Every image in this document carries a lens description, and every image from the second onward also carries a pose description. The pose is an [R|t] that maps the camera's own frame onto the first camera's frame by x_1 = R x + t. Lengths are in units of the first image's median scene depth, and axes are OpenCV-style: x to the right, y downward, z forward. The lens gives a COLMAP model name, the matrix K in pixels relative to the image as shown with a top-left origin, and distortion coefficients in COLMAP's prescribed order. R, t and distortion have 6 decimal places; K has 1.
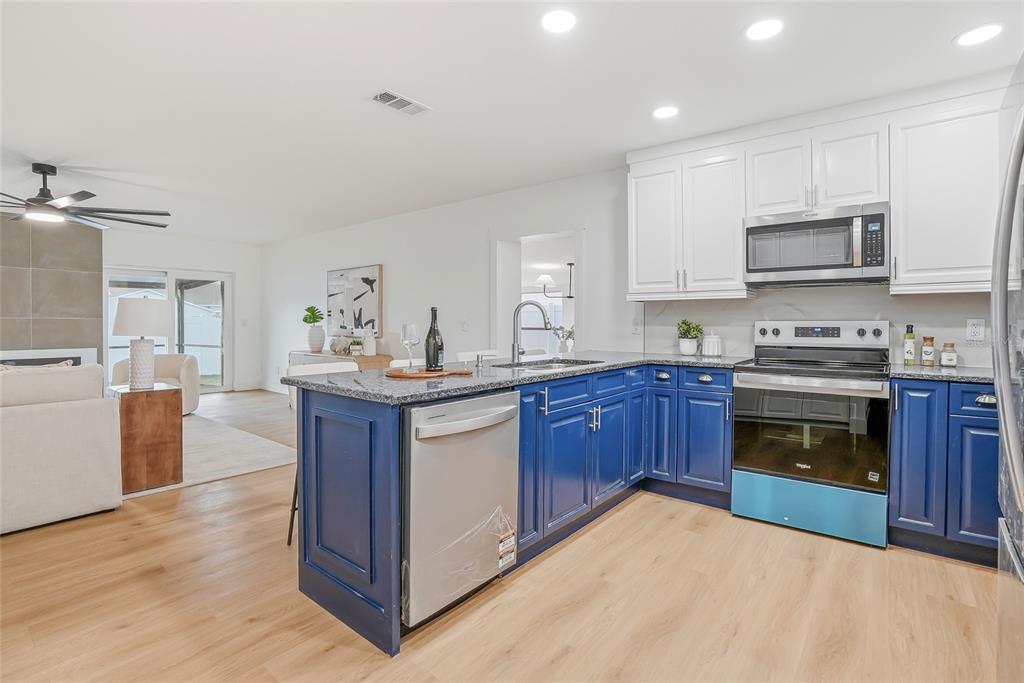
lens RADIAL K [[477.3, 0, 512.0], [0, 477.3, 341.5], [0, 0, 1]] dist [-0.061290, 0.025181]
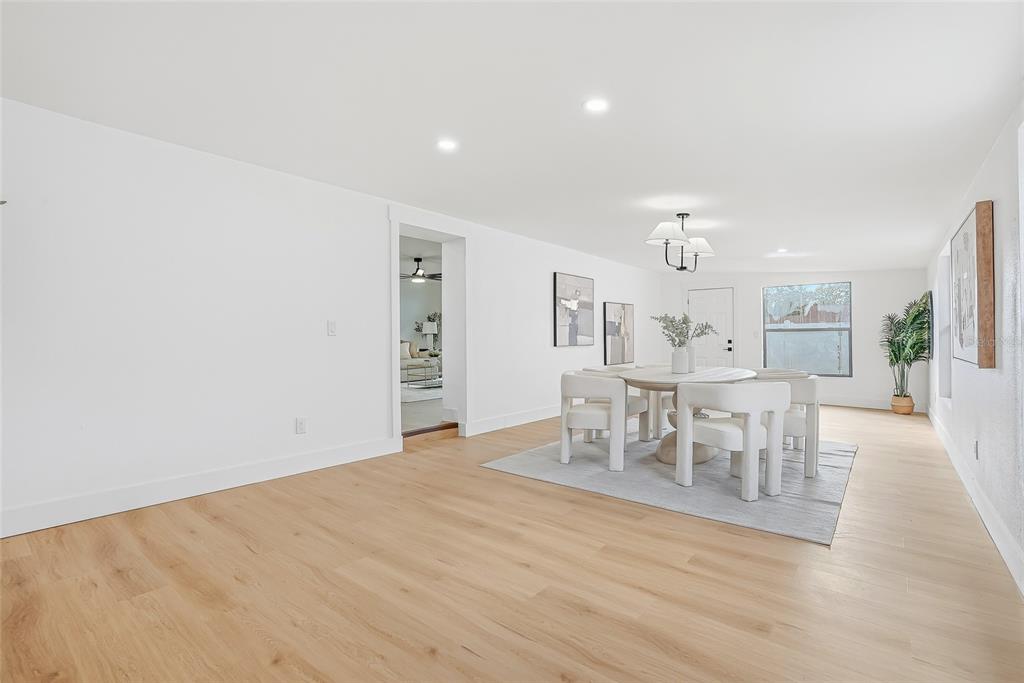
lens RADIAL K [[477.3, 0, 512.0], [0, 477.3, 341.5], [0, 0, 1]] dist [-0.061290, 0.025181]
pose [[-0.000741, 0.001898, -0.999998, 1.612134], [-0.032450, 0.999472, 0.001921, 0.016930], [0.999473, 0.032451, -0.000679, 1.726576]]
